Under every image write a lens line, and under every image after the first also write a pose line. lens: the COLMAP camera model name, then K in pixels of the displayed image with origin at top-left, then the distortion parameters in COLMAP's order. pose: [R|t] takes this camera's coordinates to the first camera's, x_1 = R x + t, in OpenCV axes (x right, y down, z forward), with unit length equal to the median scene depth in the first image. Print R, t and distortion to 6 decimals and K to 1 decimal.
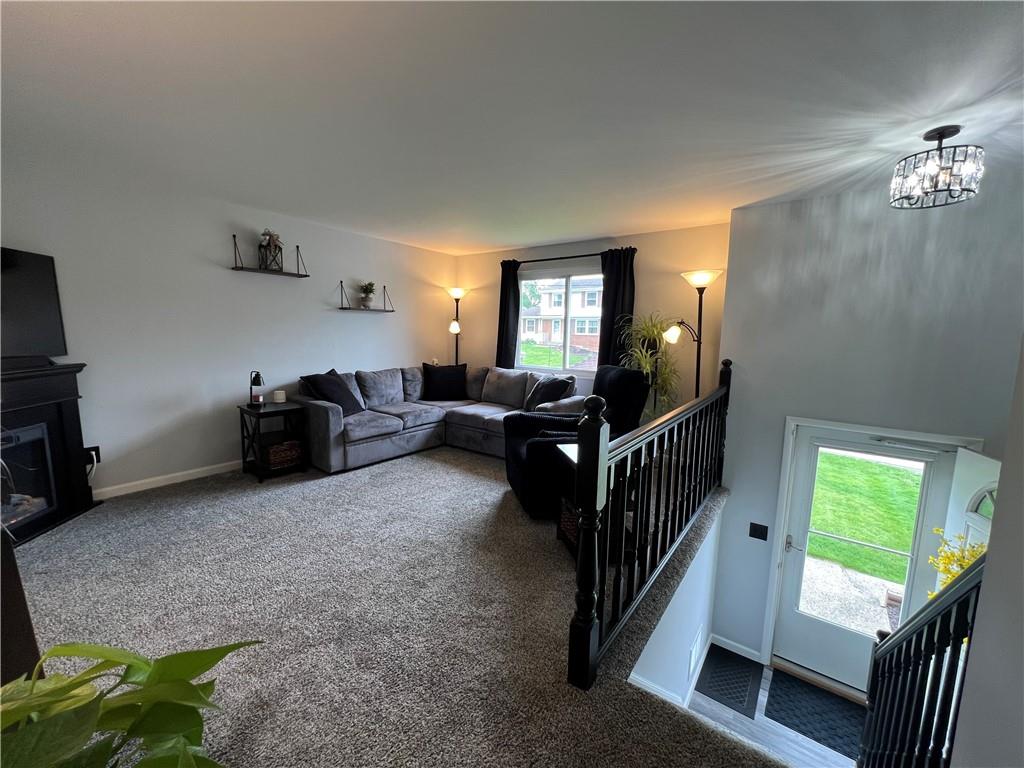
lens RADIAL K [[410.2, 0, 513.0], [0, 410.2, 385.2], [0, 0, 1]] dist [-0.001889, 0.000950]
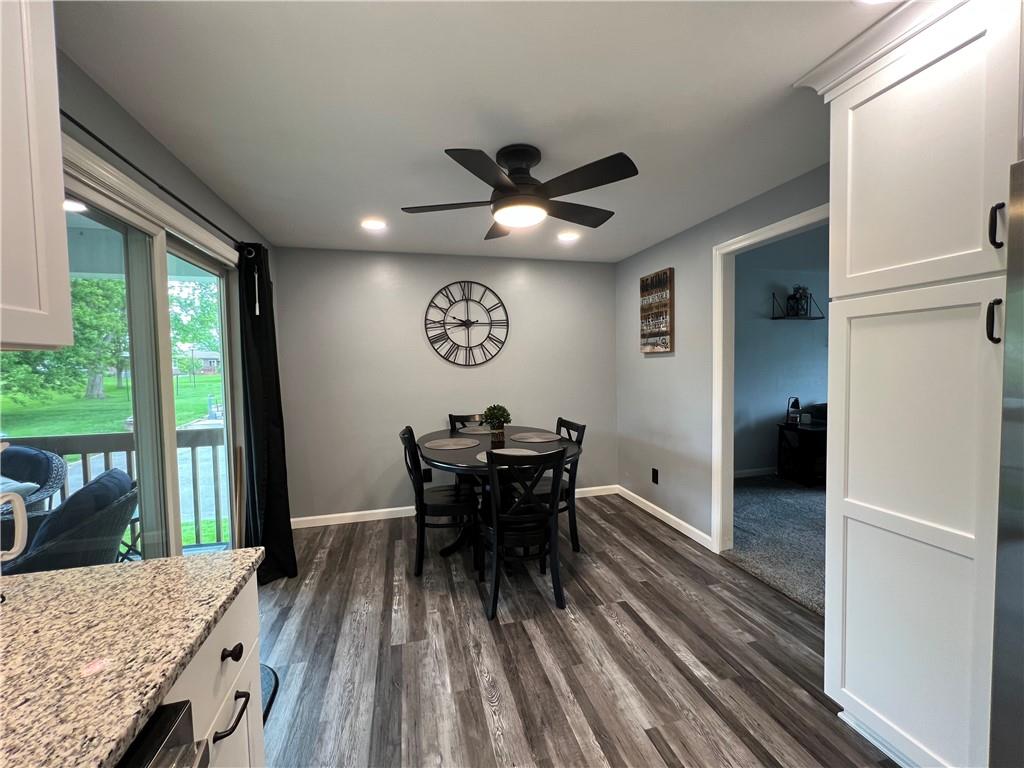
lens RADIAL K [[408.2, 0, 510.8], [0, 408.2, 383.2], [0, 0, 1]] dist [-0.001488, 0.000396]
pose [[0.780814, -0.006348, -0.624731, -0.501703], [-0.048782, 0.996276, -0.071093, 0.050979], [0.622856, 0.085986, 0.777597, -0.489319]]
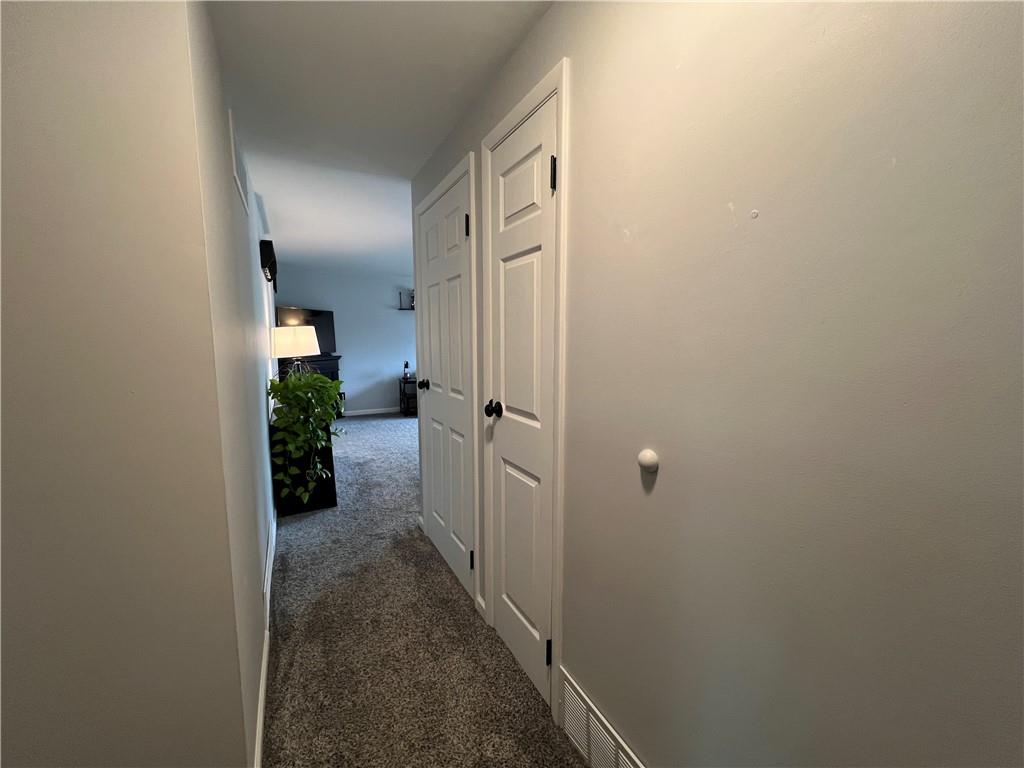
lens RADIAL K [[408.2, 0, 511.2], [0, 408.2, 383.0], [0, 0, 1]] dist [-0.001488, 0.000396]
pose [[0.907889, 0.018728, -0.418792, 0.611144], [-0.030957, 0.999269, -0.022424, 0.094586], [0.418066, 0.033323, 0.907805, -0.527668]]
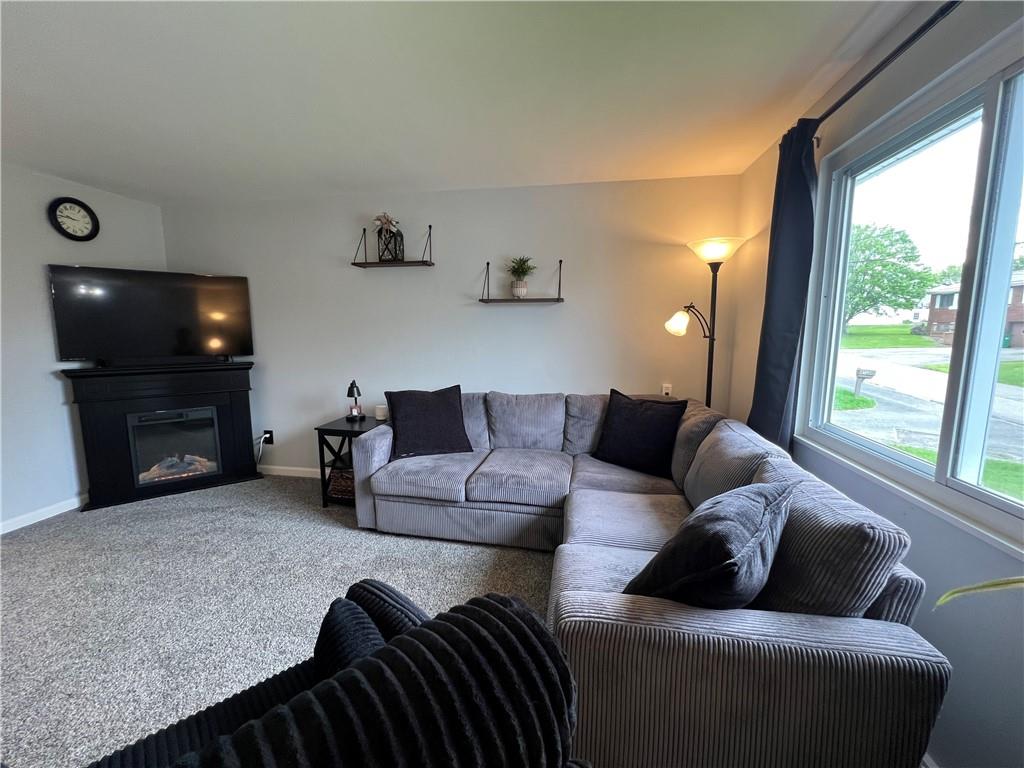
lens RADIAL K [[410.2, 0, 511.9], [0, 410.2, 386.4], [0, 0, 1]] dist [-0.001889, 0.000950]
pose [[0.444213, 0.105105, -0.889735, 0.291911], [-0.109586, 0.992012, 0.062475, -0.107354], [0.889194, 0.069750, 0.452183, 0.860459]]
